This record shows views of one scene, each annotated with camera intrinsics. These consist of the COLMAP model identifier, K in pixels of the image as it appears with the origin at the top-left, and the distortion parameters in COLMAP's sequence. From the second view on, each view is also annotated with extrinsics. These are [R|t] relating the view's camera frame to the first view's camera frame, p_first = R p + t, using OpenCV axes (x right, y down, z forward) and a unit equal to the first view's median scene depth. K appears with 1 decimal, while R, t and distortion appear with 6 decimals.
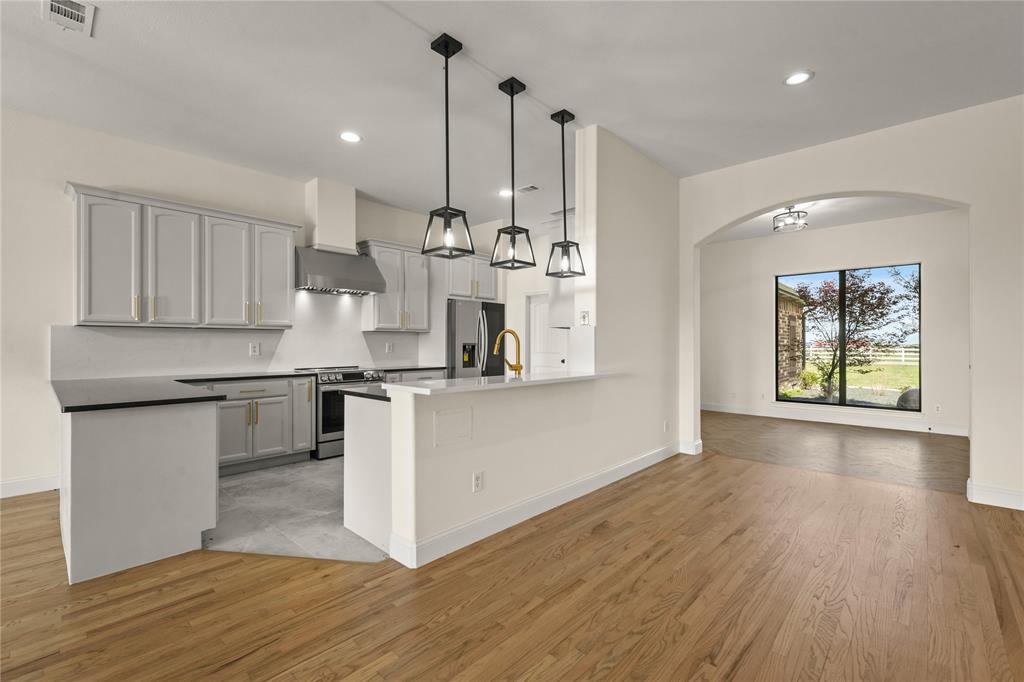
lens RADIAL K [[449.9, 0, 515.6], [0, 449.9, 334.0], [0, 0, 1]] dist [0.009763, 0.000019]
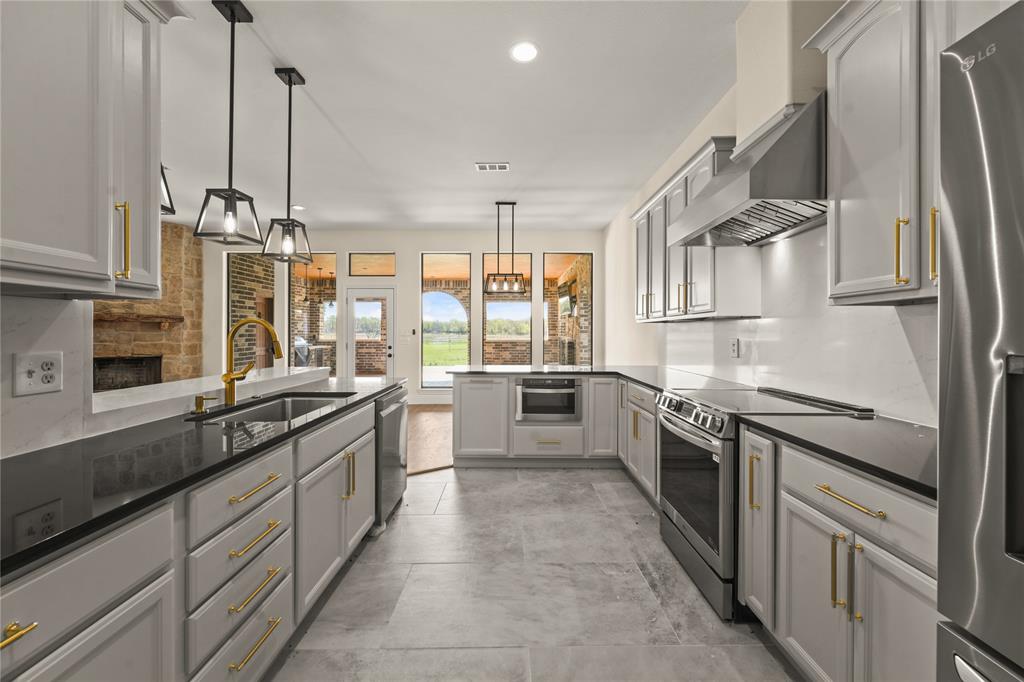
lens RADIAL K [[410.9, 0, 522.2], [0, 410.9, 333.9], [0, 0, 1]] dist [-0.001111, -0.000192]
pose [[-0.719577, -0.004159, -0.694400, 0.091903], [0.000413, 0.999979, -0.006417, 0.022978], [0.694413, -0.004904, -0.719560, 1.682088]]
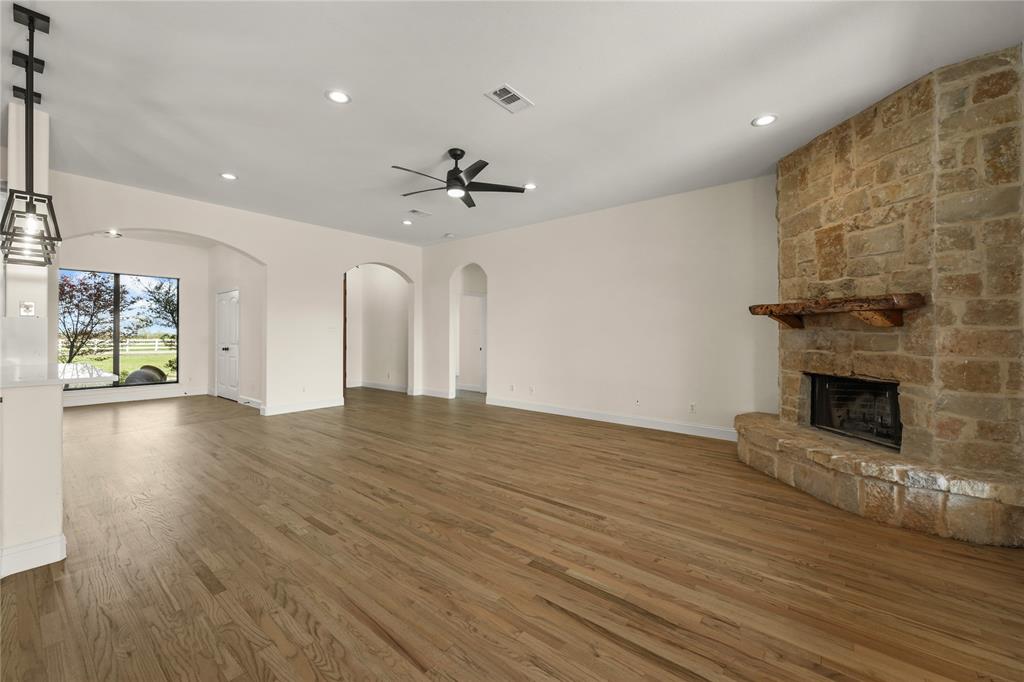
lens RADIAL K [[410.9, 0, 522.2], [0, 410.9, 333.9], [0, 0, 1]] dist [-0.001111, -0.000192]
pose [[-0.081191, 0.000445, 0.996698, -0.822220], [-0.008462, 0.999964, -0.001136, 0.014540], [-0.996663, -0.008527, -0.081185, 0.054504]]
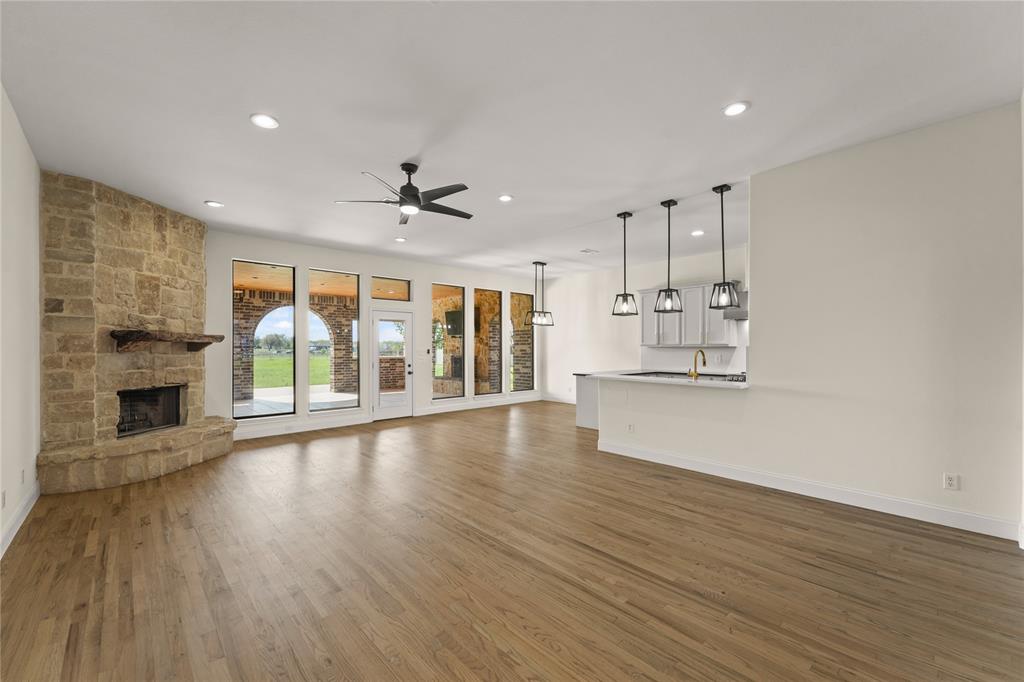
lens RADIAL K [[411.3, 0, 512.0], [0, 411.3, 341.0], [0, 0, 1]] dist [0.000163, 0.000022]
pose [[-0.080666, -0.021142, -0.996517, 1.373902], [0.006648, 0.999741, -0.021749, -0.006636], [0.996719, -0.008379, -0.080504, 0.498356]]
